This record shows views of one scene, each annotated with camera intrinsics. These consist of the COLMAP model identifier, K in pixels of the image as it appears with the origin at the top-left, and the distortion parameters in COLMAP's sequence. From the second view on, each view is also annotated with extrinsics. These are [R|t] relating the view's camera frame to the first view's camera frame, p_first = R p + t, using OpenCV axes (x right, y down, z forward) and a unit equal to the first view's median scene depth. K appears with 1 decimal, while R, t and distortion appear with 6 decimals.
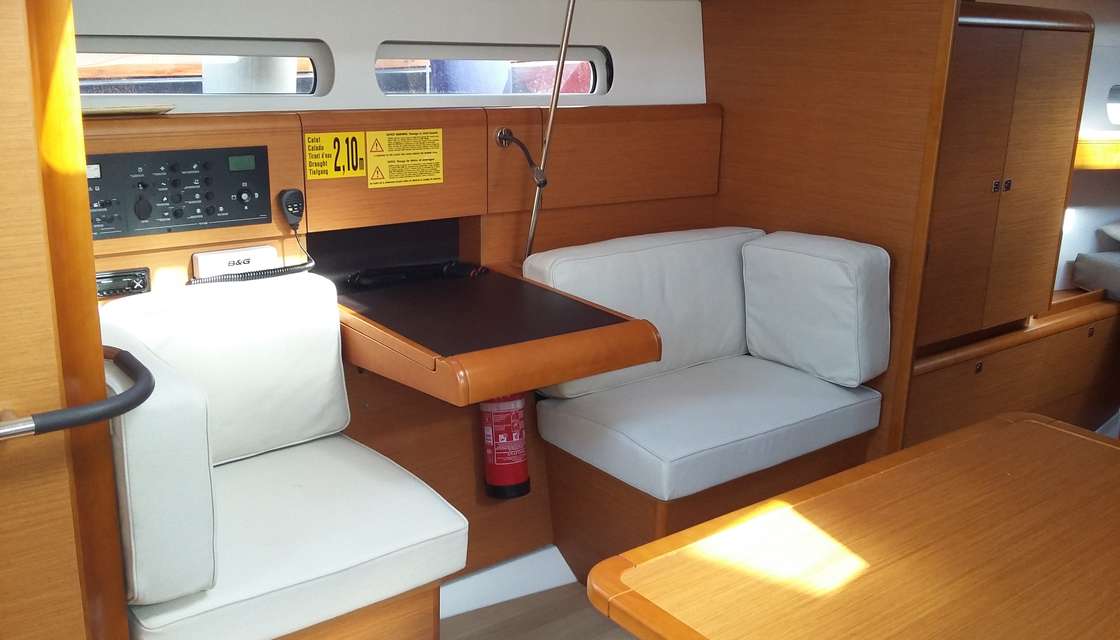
lens RADIAL K [[1016.7, 0, 560.3], [0, 1016.7, 318.5], [0, 0, 1]] dist [0.008856, -0.006263]
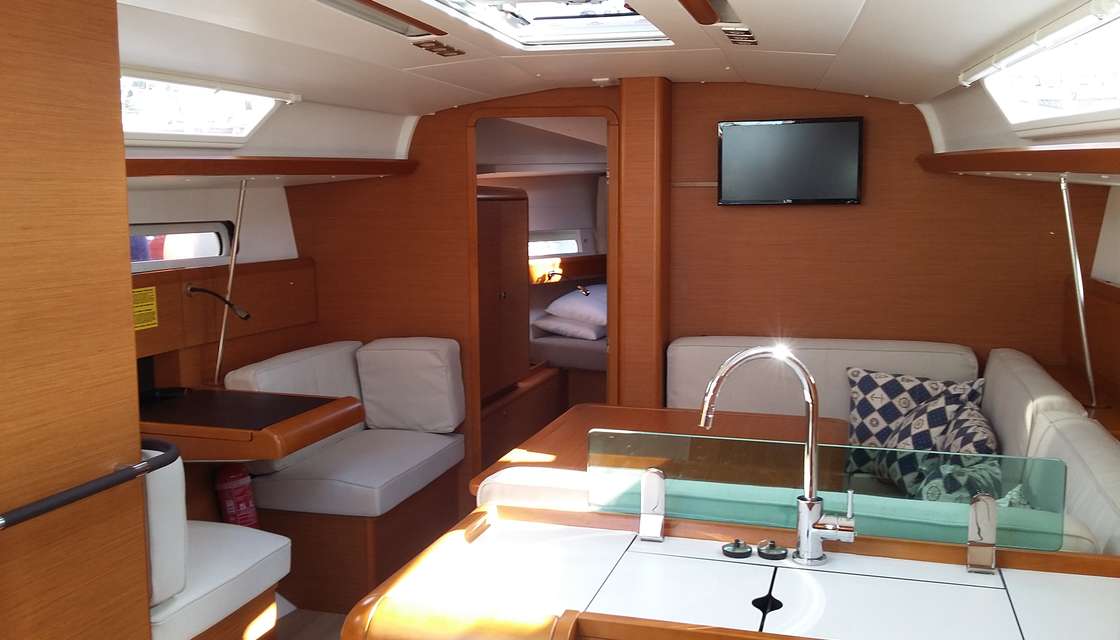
lens RADIAL K [[1016.7, 0, 561.1], [0, 1016.7, 315.6], [0, 0, 1]] dist [0.008856, -0.006263]
pose [[0.805893, -0.096872, 0.584083, -0.457124], [0.186060, 0.977982, -0.094517, 0.073331], [-0.562066, 0.184845, 0.806172, -0.353199]]
